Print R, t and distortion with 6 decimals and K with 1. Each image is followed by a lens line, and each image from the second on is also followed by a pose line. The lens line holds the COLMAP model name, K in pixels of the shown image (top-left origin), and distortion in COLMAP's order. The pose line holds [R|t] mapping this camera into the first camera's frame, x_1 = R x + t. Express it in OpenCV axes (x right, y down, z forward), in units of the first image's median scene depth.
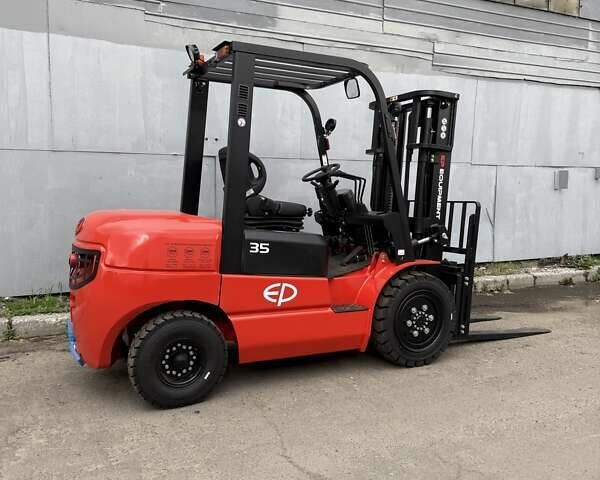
lens RADIAL K [[574.3, 0, 300.0], [0, 574.3, 240.0], [0, 0, 1]] dist [0.171930, -0.351072]
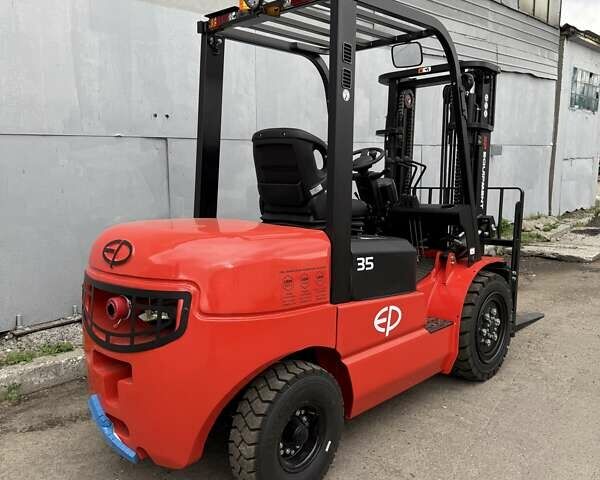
lens RADIAL K [[574.3, 0, 300.0], [0, 574.3, 240.0], [0, 0, 1]] dist [0.171930, -0.351072]
pose [[0.934654, -0.070114, 0.348578, -0.362631], [0.056118, 0.997166, 0.050103, -0.052582], [-0.351103, -0.027267, 0.935940, 0.283732]]
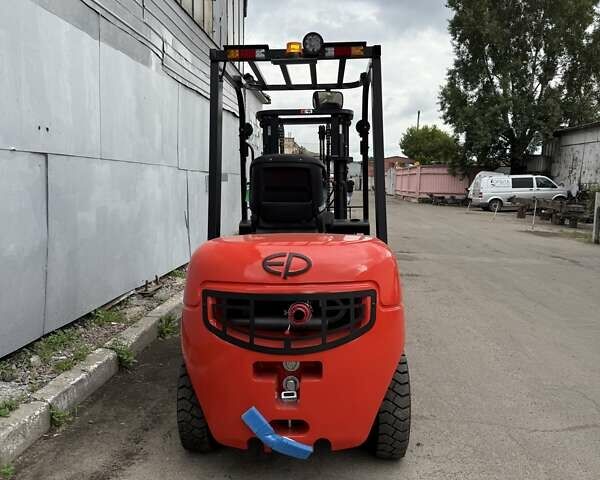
lens RADIAL K [[574.3, 0, 300.0], [0, 574.3, 240.0], [0, 0, 1]] dist [0.171930, -0.351072]
pose [[0.471758, -0.092352, 0.876878, -0.859912], [0.085110, 0.994625, 0.058964, -0.082561], [-0.877611, 0.046814, 0.477082, 0.575567]]
